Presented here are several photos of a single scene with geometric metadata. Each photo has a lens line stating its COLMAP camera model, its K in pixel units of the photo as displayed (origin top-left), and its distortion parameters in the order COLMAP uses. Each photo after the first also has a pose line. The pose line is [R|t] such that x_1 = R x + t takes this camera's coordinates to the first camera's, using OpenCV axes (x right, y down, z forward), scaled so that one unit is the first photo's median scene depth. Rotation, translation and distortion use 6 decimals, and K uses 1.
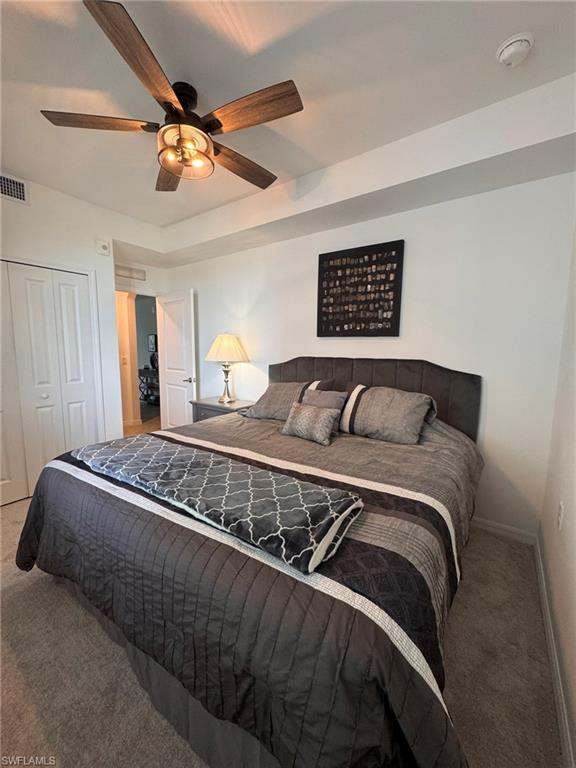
lens RADIAL K [[307.2, 0, 289.0], [0, 307.2, 382.9], [0, 0, 1]] dist [-0.003125, 0.000069]
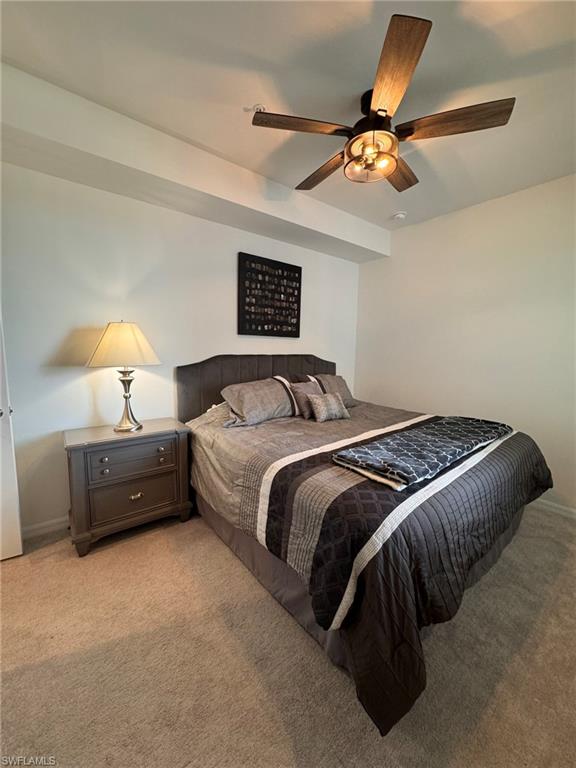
lens RADIAL K [[307.2, 0, 288.8], [0, 307.2, 383.4], [0, 0, 1]] dist [-0.003125, 0.000069]
pose [[0.266189, -0.115516, 0.956974, -0.911659], [0.096822, 0.990976, 0.092688, -0.075661], [-0.959046, 0.067983, 0.274972, 0.637536]]
